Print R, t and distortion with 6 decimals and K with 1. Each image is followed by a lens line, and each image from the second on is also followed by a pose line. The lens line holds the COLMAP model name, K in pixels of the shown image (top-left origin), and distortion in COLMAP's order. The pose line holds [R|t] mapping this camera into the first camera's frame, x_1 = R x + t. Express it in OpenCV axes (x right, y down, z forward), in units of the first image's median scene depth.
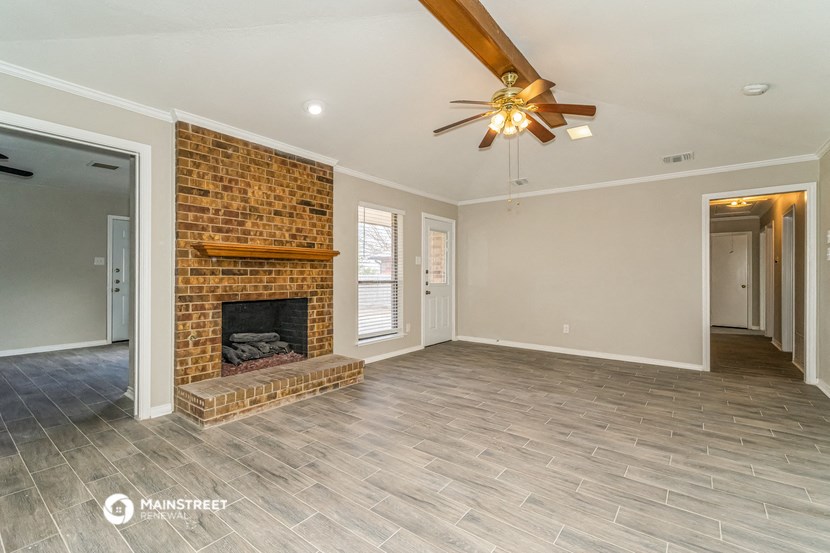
lens RADIAL K [[380.4, 0, 415.2], [0, 380.4, 274.0], [0, 0, 1]] dist [0.001891, 0.000561]
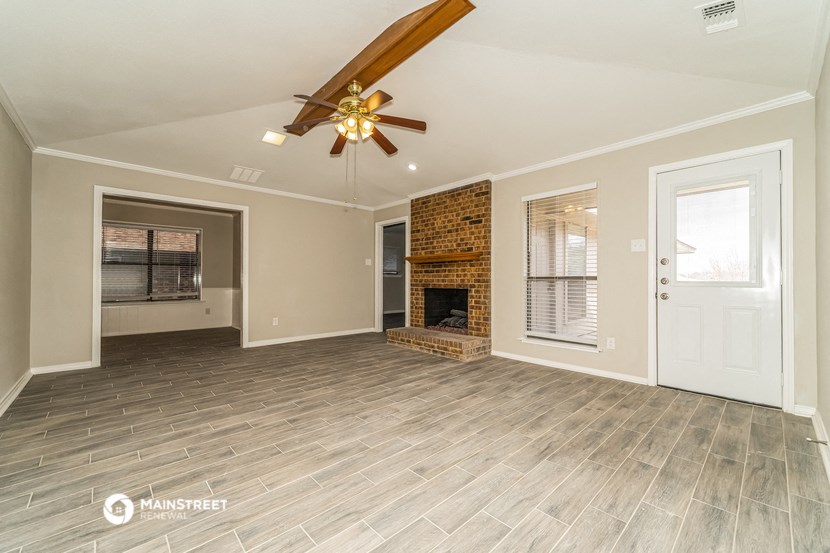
lens RADIAL K [[332.7, 0, 418.7], [0, 332.7, 279.4], [0, 0, 1]] dist [-0.002258, -0.000357]
pose [[-0.166696, -0.008880, -0.985968, 0.950154], [-0.000440, 0.999960, -0.008931, 0.041462], [0.986008, -0.001055, -0.166693, 1.092843]]
